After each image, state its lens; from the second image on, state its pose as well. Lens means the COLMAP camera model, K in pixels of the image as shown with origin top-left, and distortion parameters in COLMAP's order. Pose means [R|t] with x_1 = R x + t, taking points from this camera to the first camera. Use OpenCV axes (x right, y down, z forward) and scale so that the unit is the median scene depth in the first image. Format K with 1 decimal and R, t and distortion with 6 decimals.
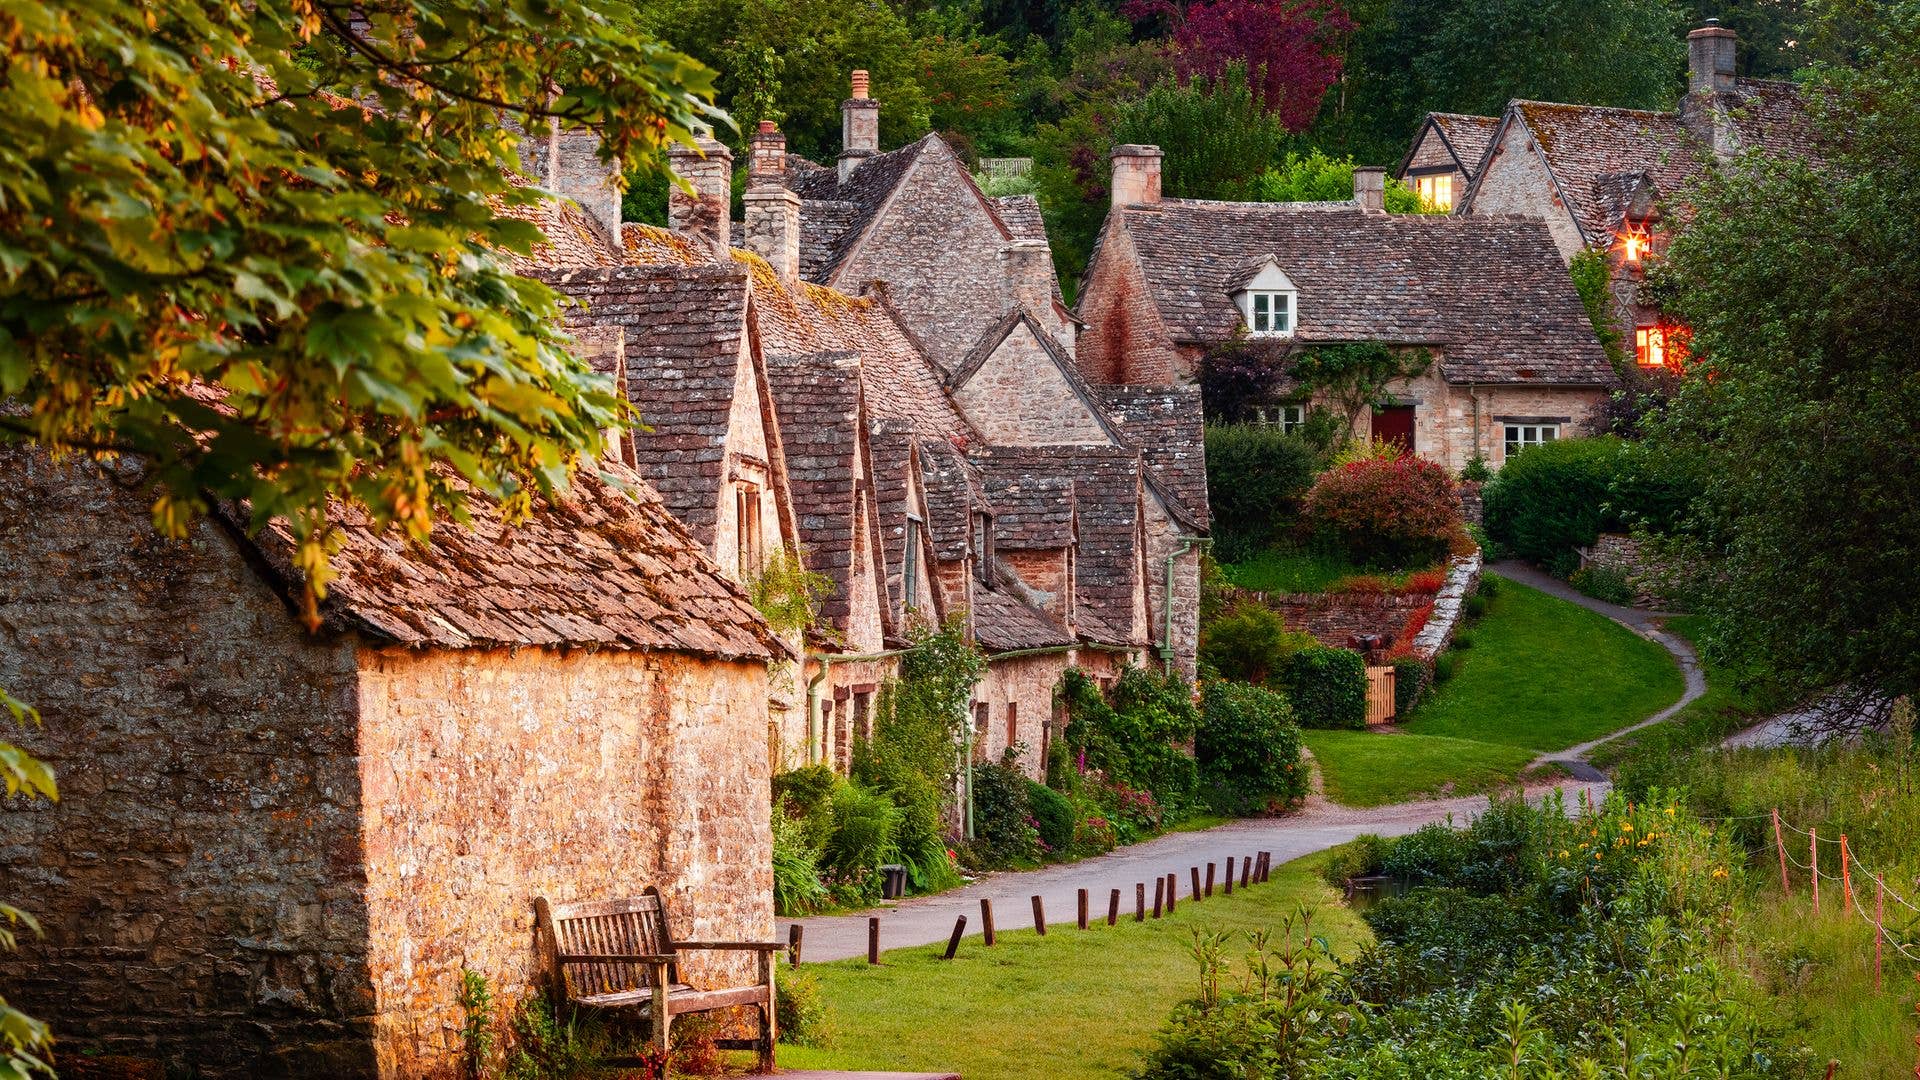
lens RADIAL K [[3031.9, 0, 958.3], [0, 3031.9, 539.5], [0, 0, 1]] dist [0.002286, 0.000000]
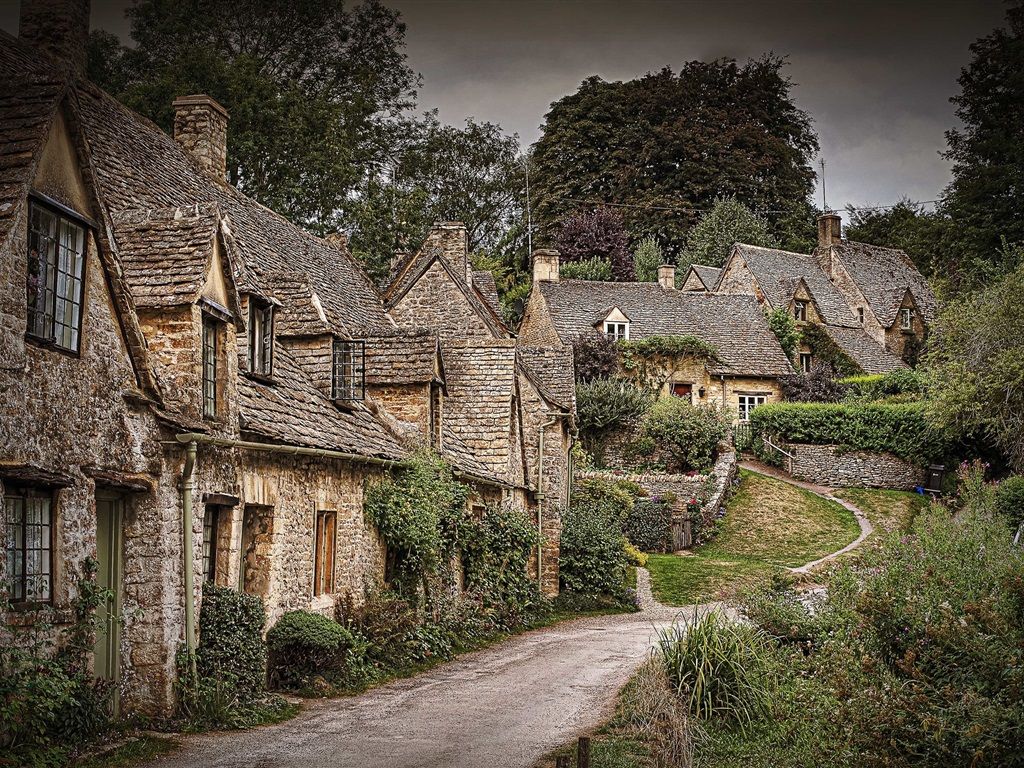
lens RADIAL K [[1448.6, 0, 513.6], [0, 1448.6, 383.8], [0, 0, 1]] dist [-0.039615, 0.000000]
pose [[0.999504, 0.004402, 0.031190, 0.035649], [-0.002627, 0.998387, -0.056722, 0.023469], [-0.031390, 0.056612, 0.997903, 0.329080]]
